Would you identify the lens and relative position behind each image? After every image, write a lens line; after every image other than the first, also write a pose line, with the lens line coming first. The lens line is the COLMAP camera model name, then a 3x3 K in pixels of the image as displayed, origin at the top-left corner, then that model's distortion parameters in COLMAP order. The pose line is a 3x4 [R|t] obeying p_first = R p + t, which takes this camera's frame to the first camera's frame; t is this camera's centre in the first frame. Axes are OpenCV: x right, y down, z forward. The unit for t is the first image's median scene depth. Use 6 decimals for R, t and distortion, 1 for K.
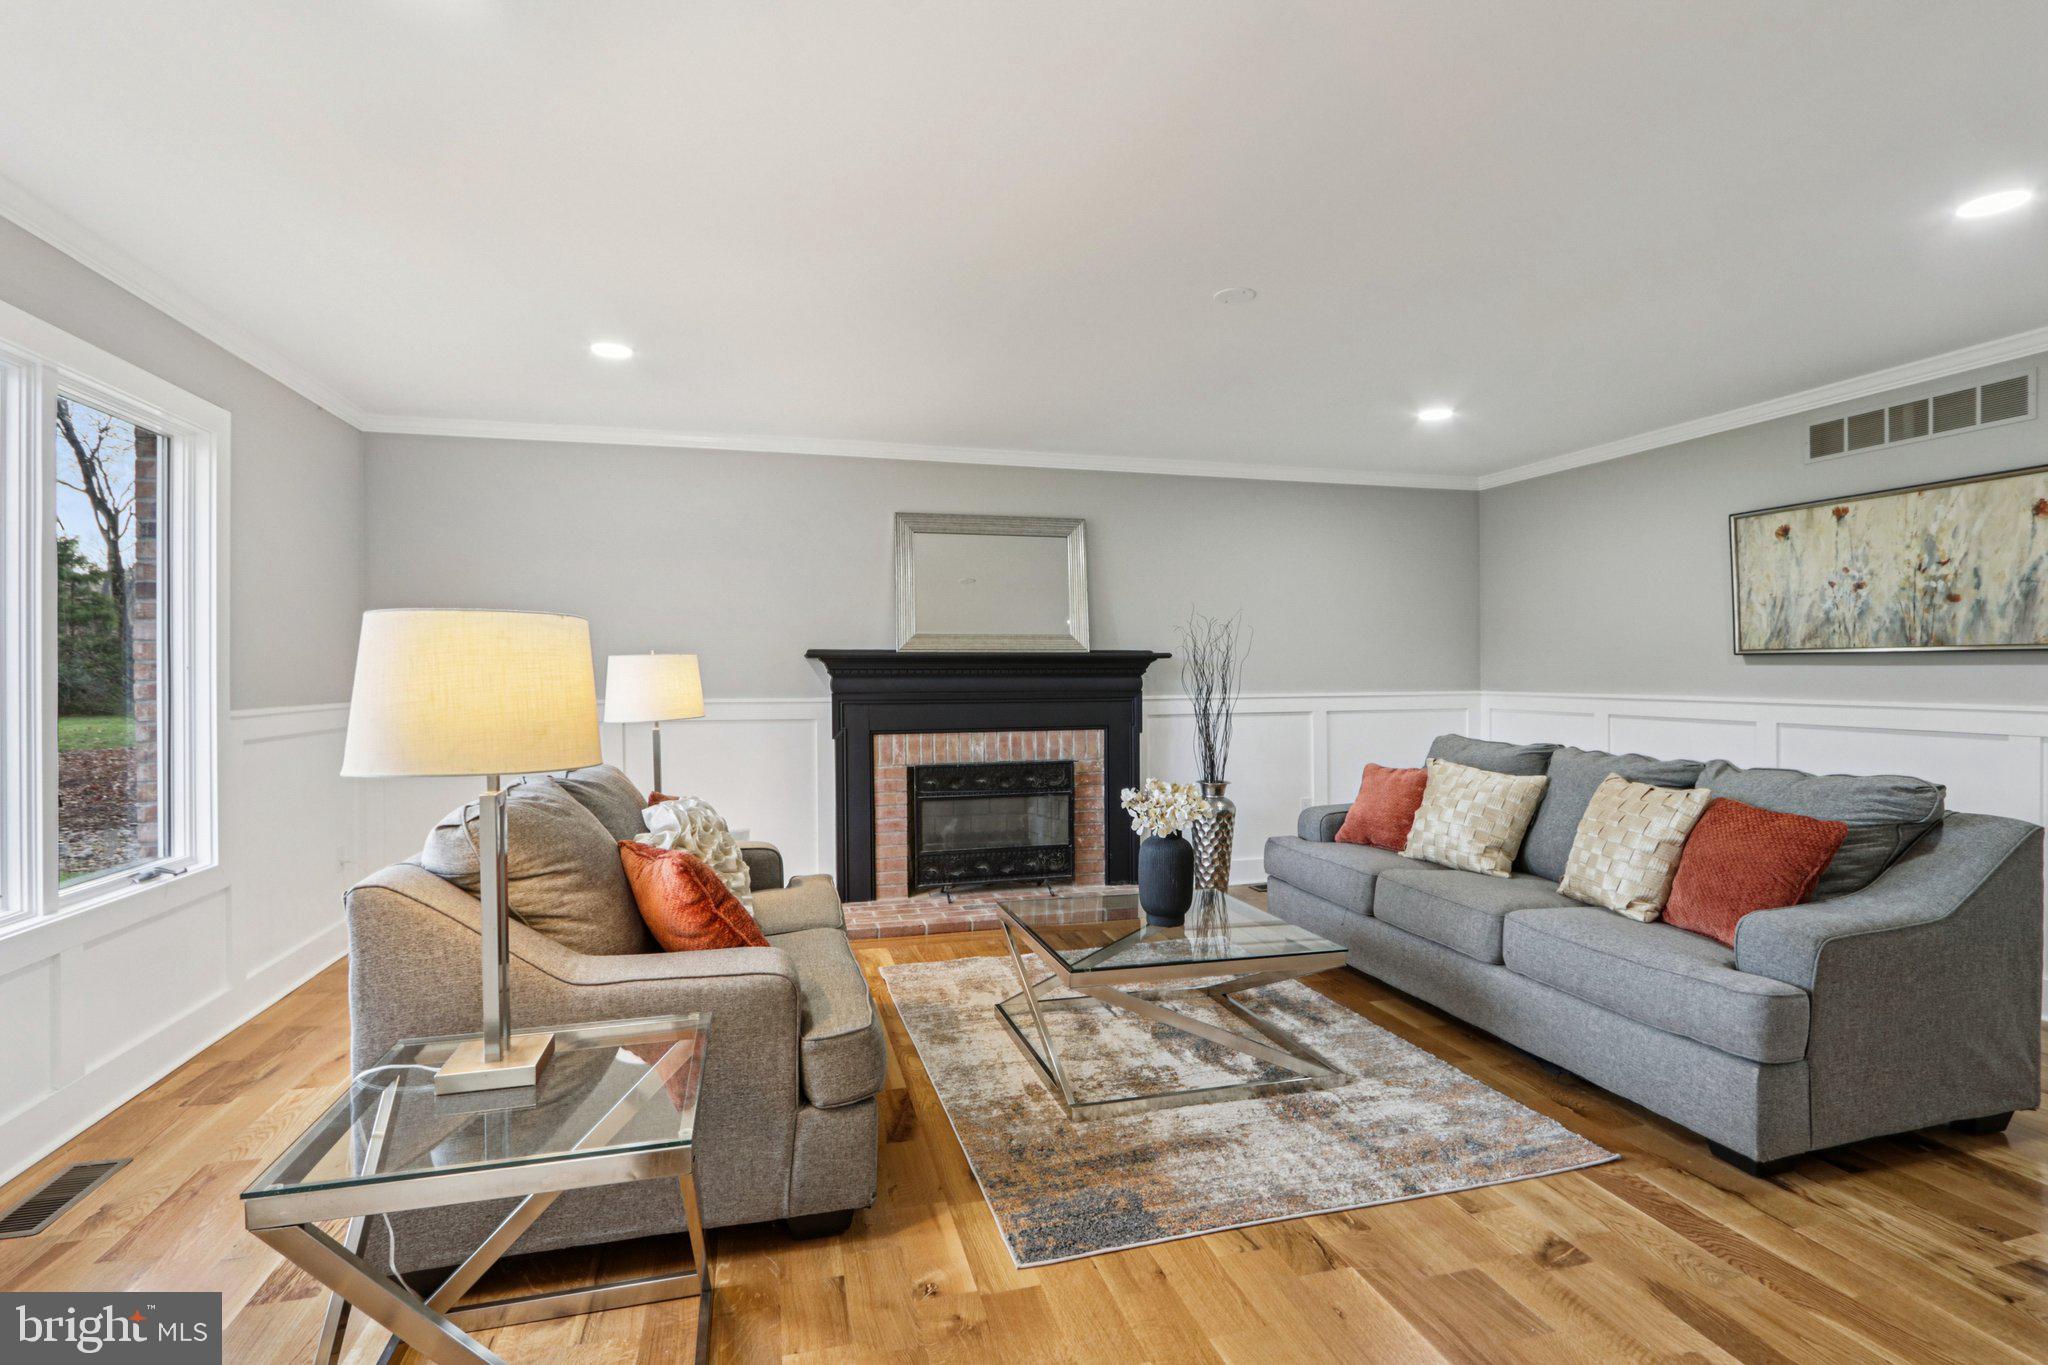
lens RADIAL K [[956.8, 0, 1028.6], [0, 956.8, 681.6], [0, 0, 1]] dist [-0.008880, 0.000397]
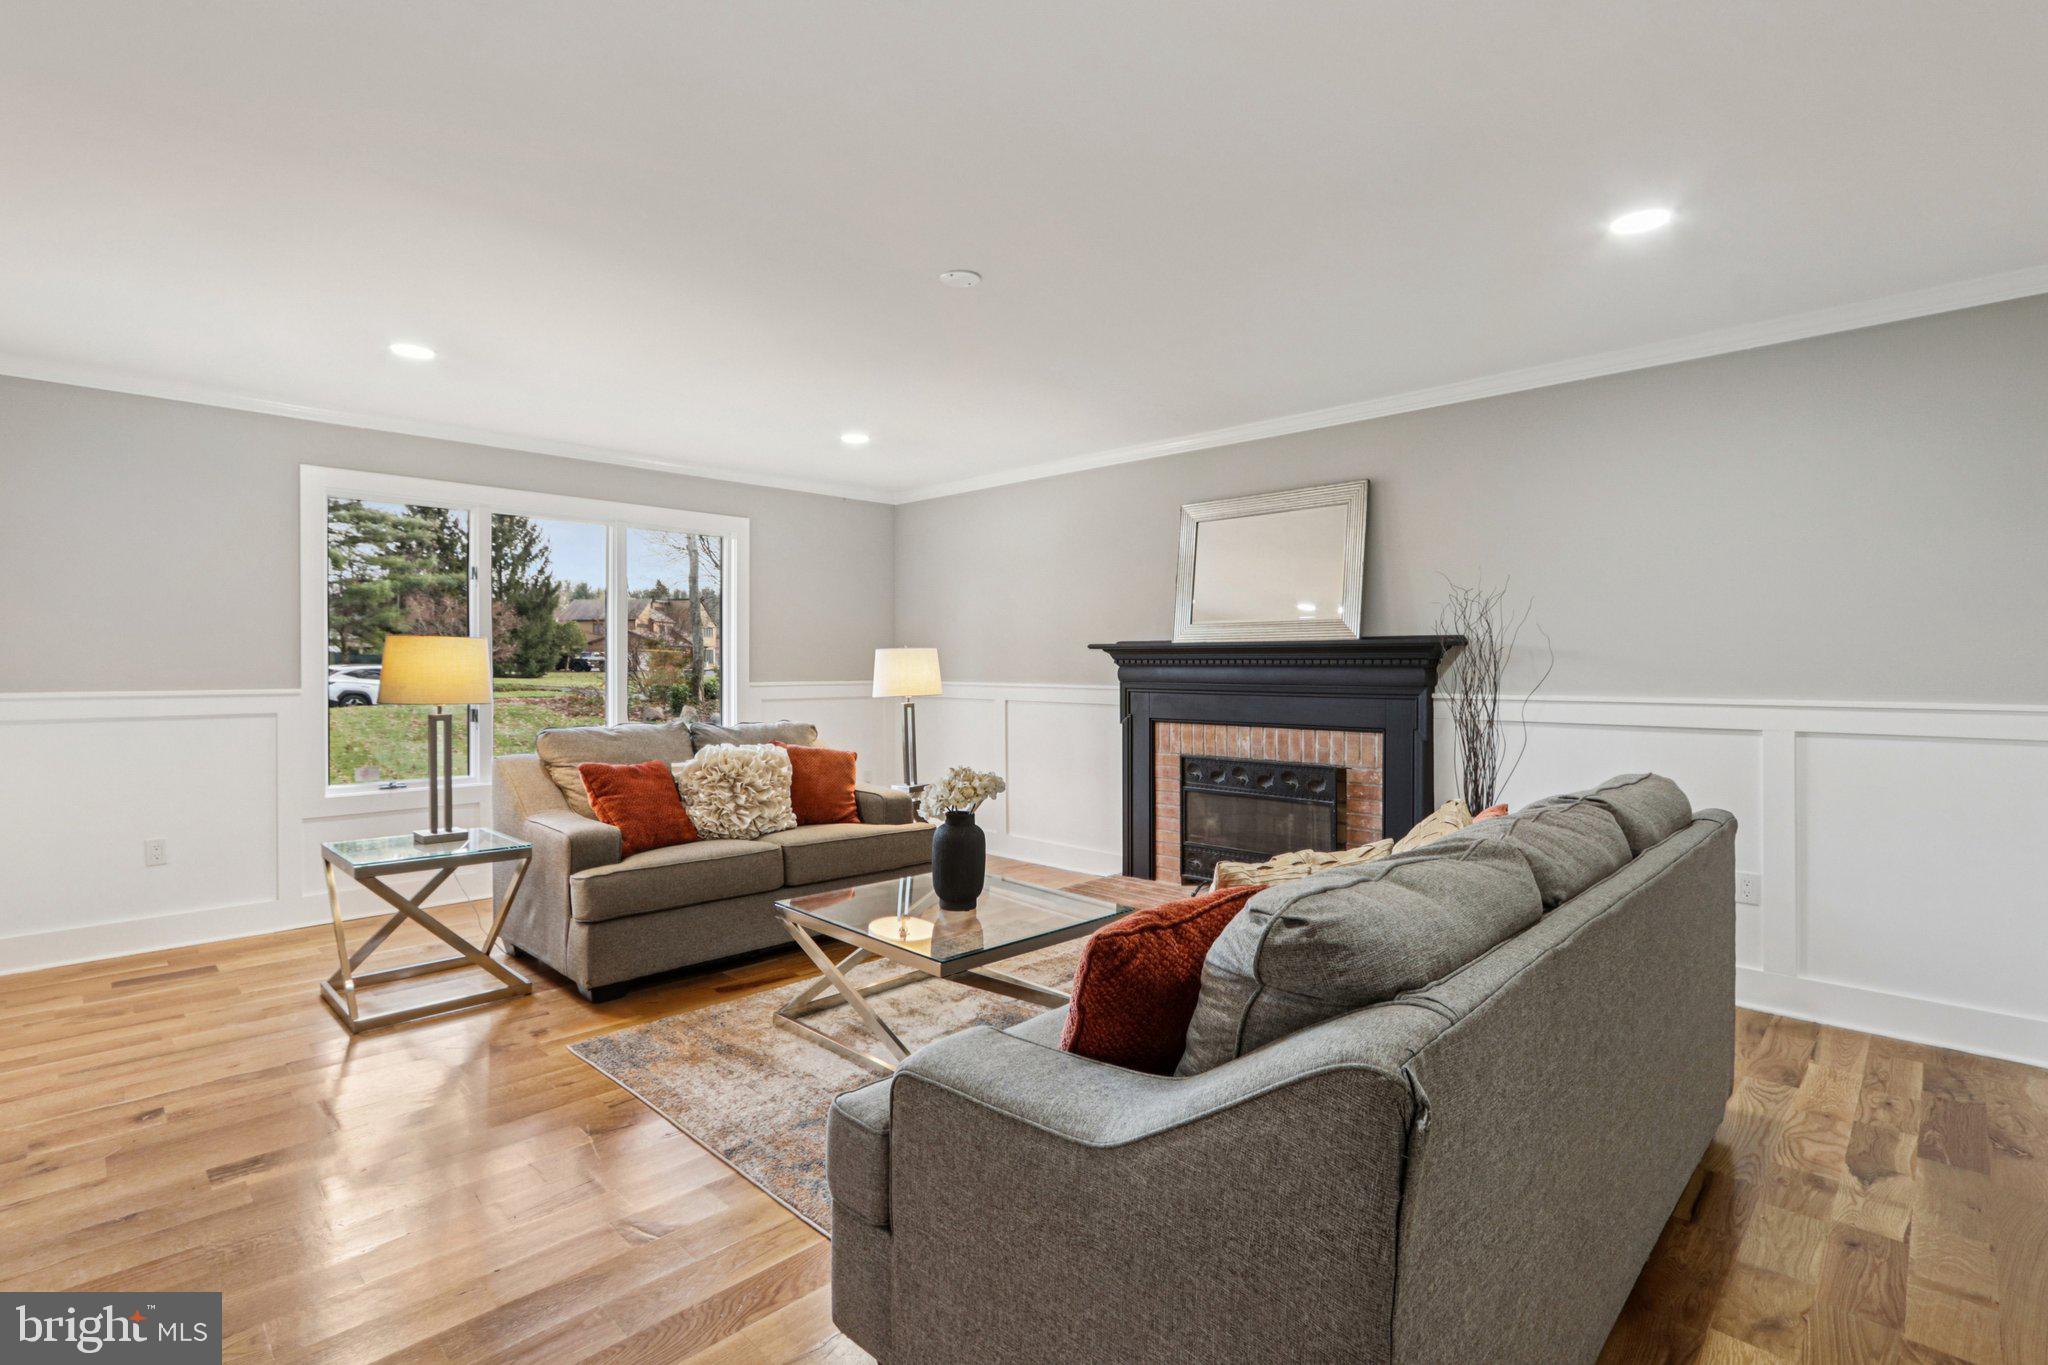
lens RADIAL K [[956.8, 0, 1010.9], [0, 956.8, 669.6], [0, 0, 1]] dist [-0.008880, 0.000397]
pose [[0.496630, 0.007302, -0.867931, 0.661953], [-0.013541, 0.999908, 0.000664, -0.000290], [0.867856, 0.011423, 0.496684, 0.340646]]
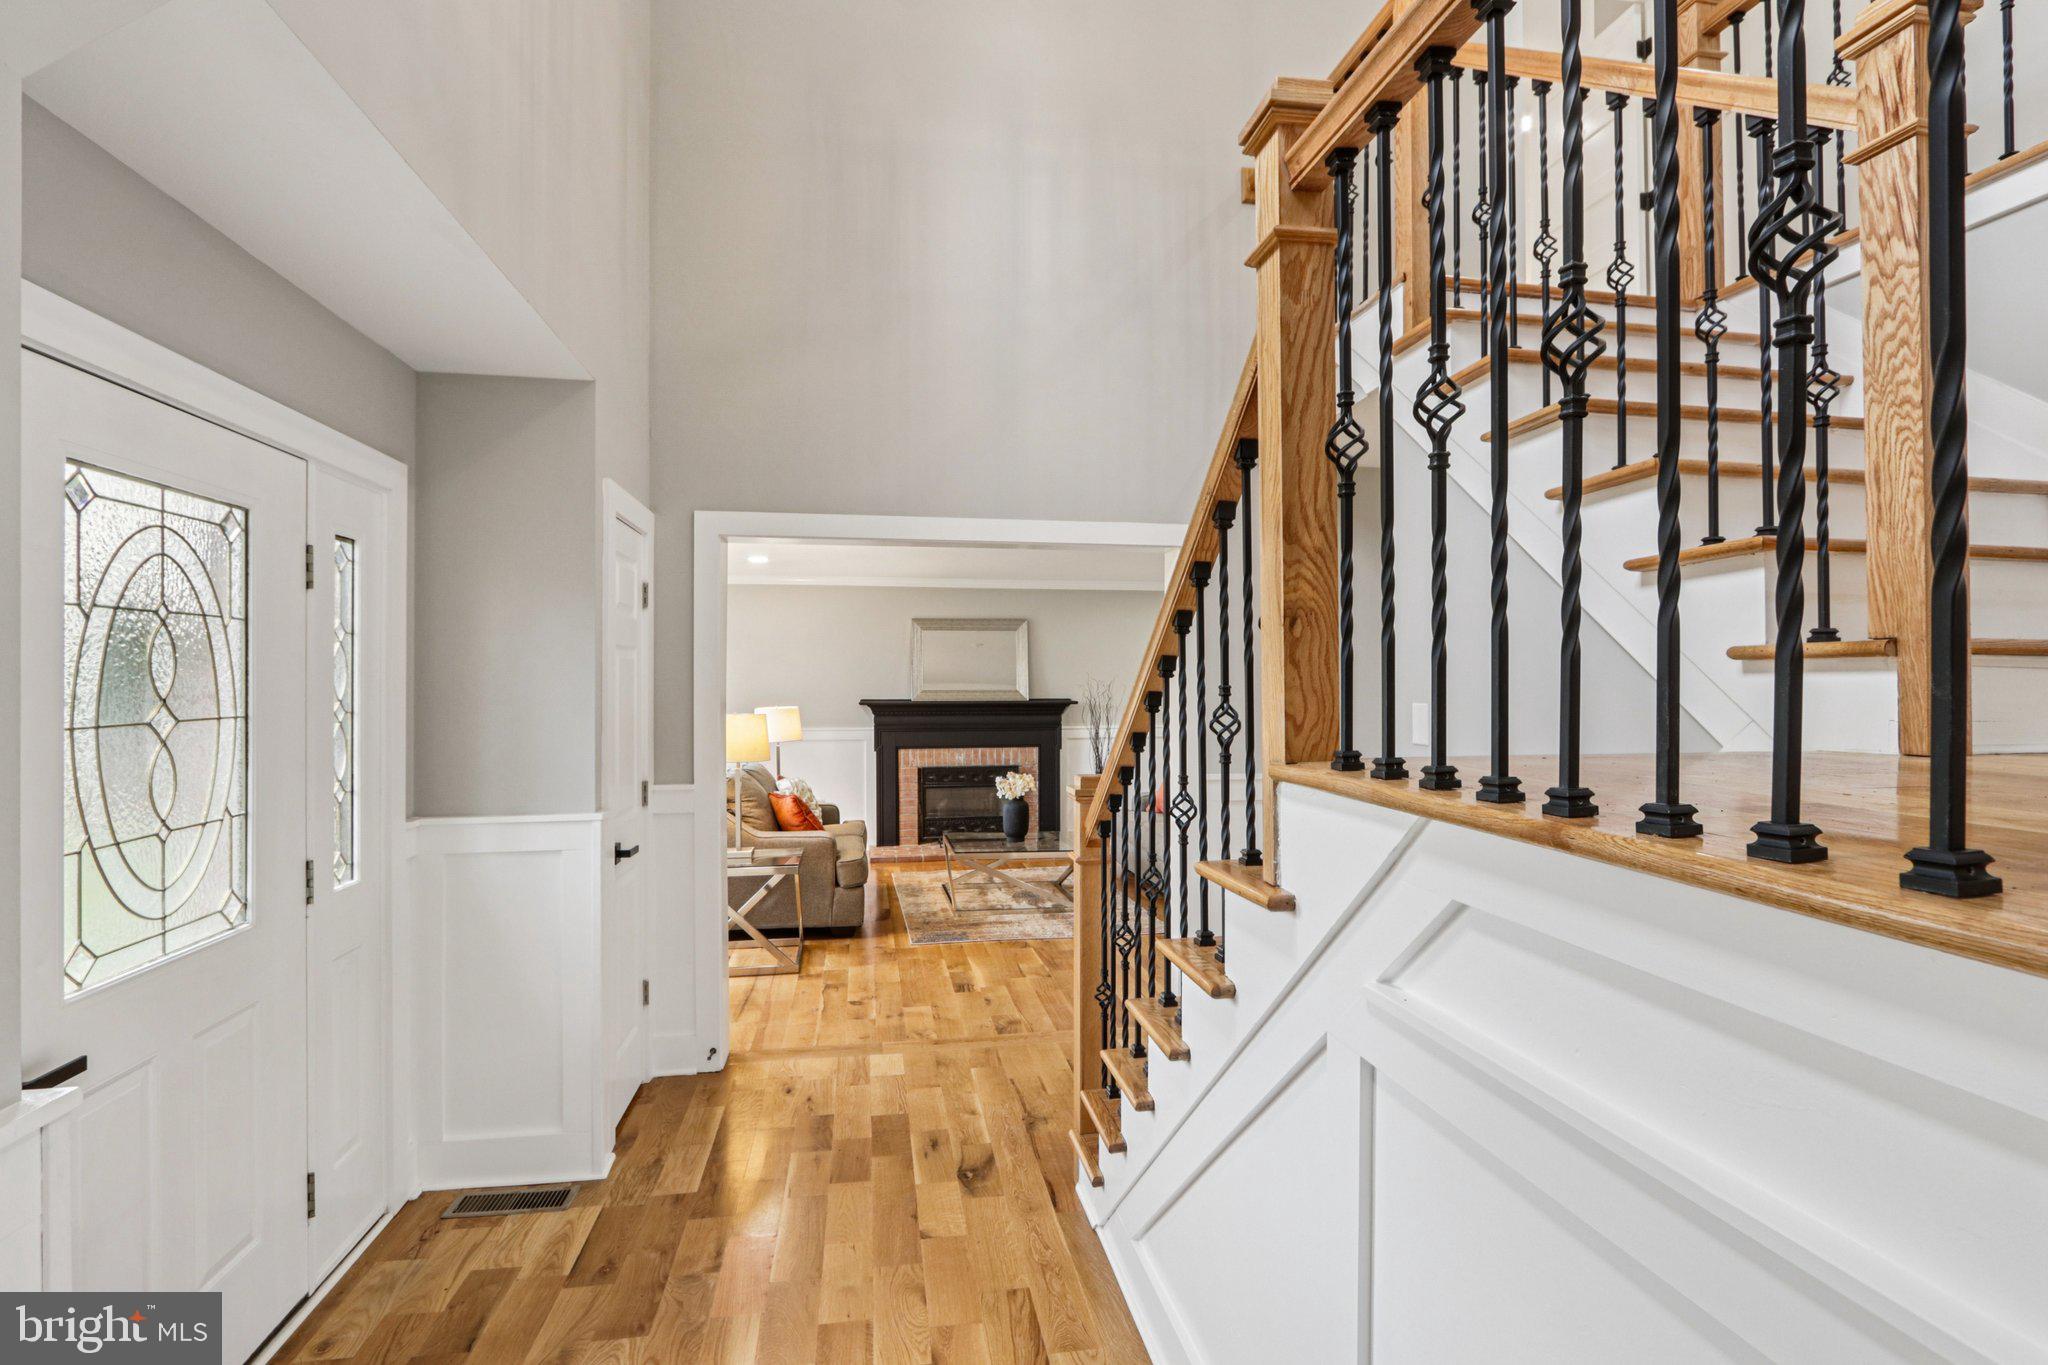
lens RADIAL K [[956.8, 0, 1018.9], [0, 956.8, 683.8], [0, 0, 1]] dist [-0.008880, 0.000397]
pose [[0.994326, 0.001687, -0.106358, 0.234069], [-0.003032, 0.999917, -0.012488, -0.040604], [0.106329, 0.012740, 0.994249, -0.681868]]
